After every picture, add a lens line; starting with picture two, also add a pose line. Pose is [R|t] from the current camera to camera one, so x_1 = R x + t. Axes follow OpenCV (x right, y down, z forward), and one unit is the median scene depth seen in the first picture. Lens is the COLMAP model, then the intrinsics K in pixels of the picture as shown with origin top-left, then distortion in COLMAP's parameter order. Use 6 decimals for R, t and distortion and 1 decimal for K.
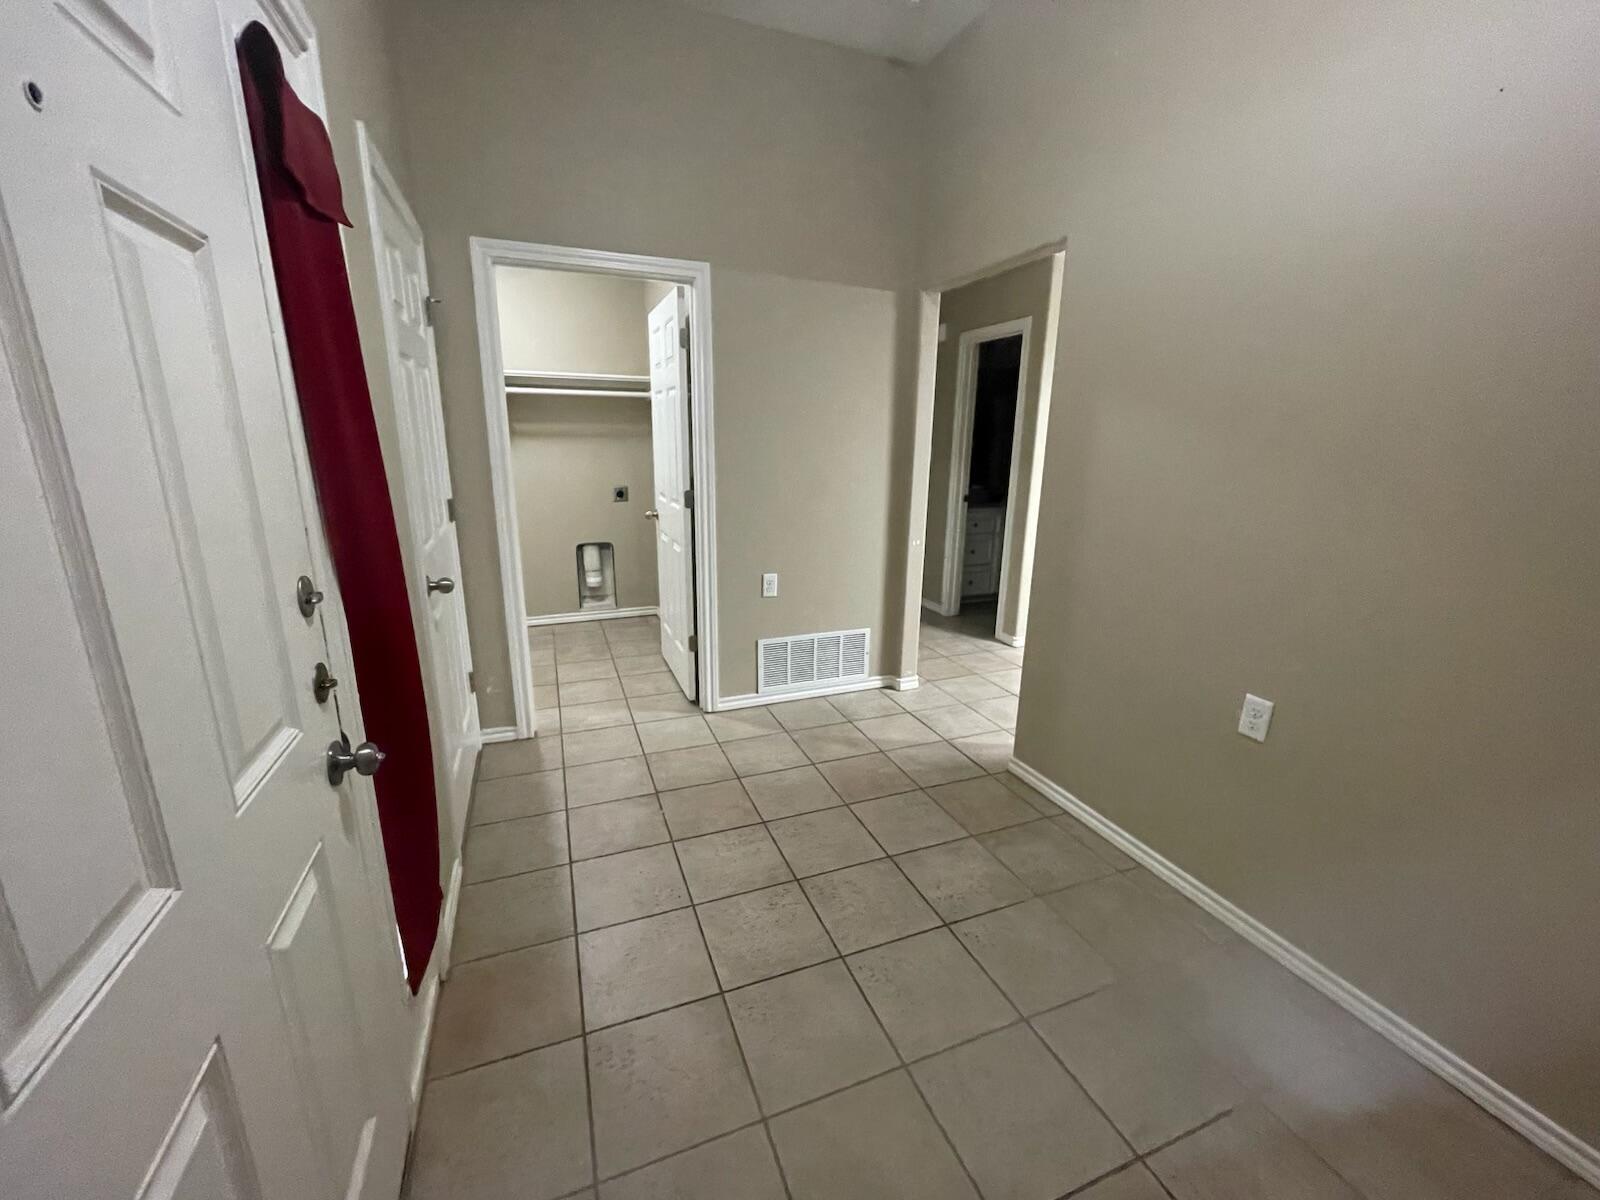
lens RADIAL K [[644.7, 0, 795.0], [0, 644.7, 600.8], [0, 0, 1]] dist [-0.002140, 0.000026]
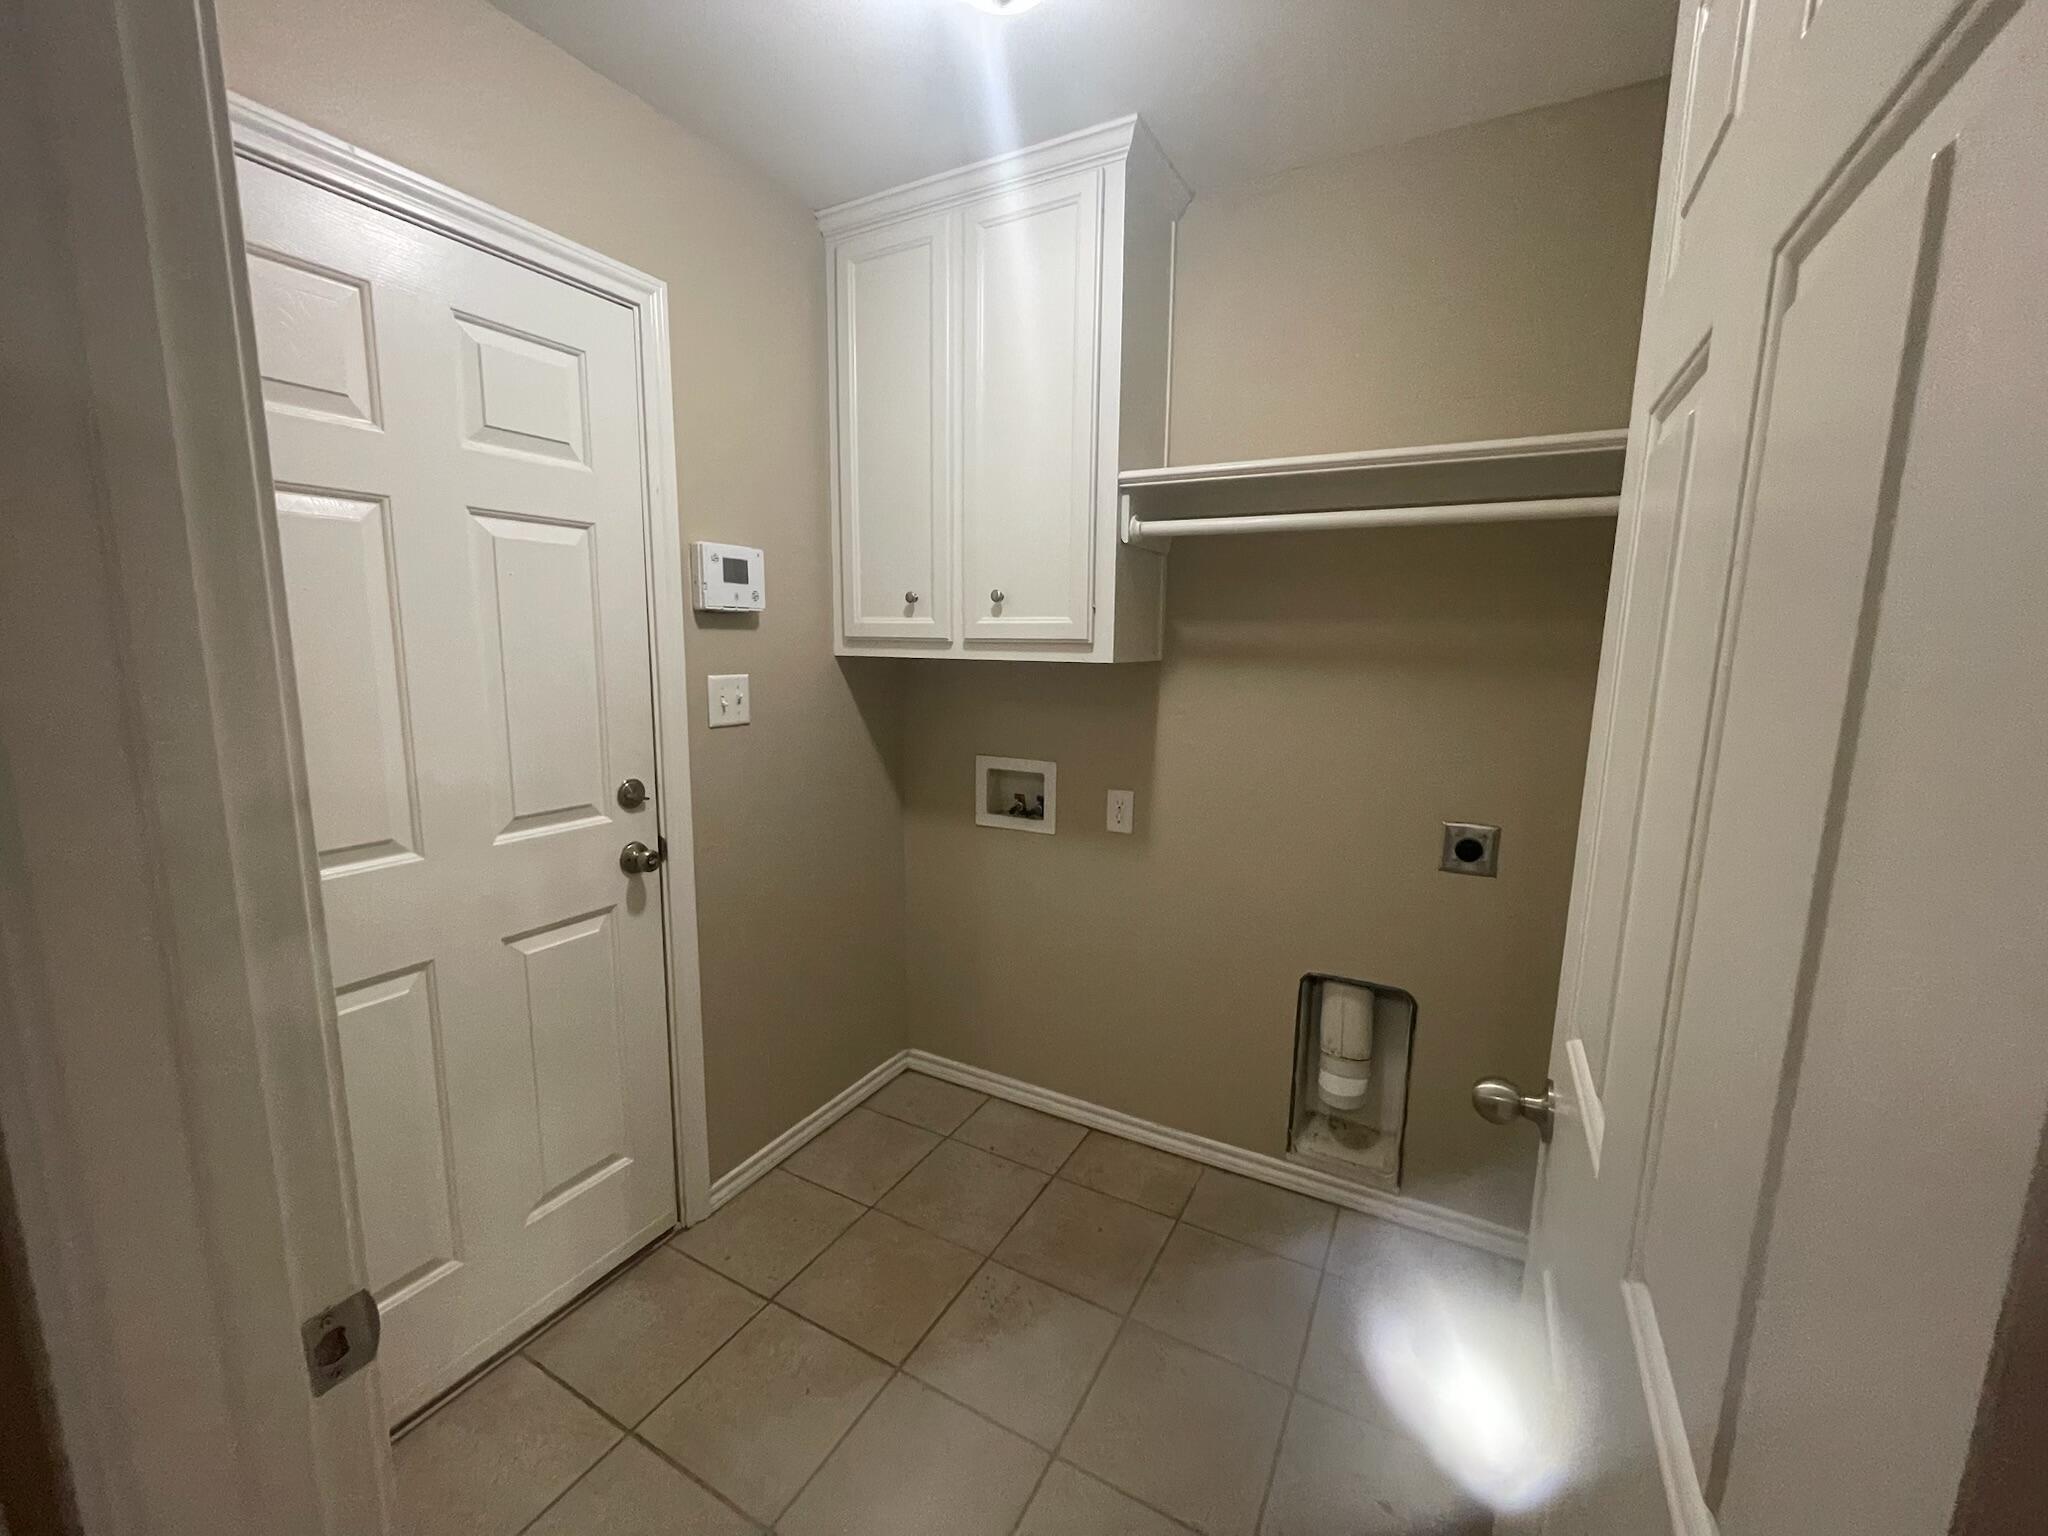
lens RADIAL K [[825.2, 0, 1018.3], [0, 825.2, 767.1], [0, 0, 1]] dist [-0.002140, 0.000026]
pose [[0.635707, 0.117727, -0.762900, -0.115509], [-0.198813, 0.979931, -0.014448, -0.153675], [0.745889, 0.160859, 0.646355, 0.582366]]
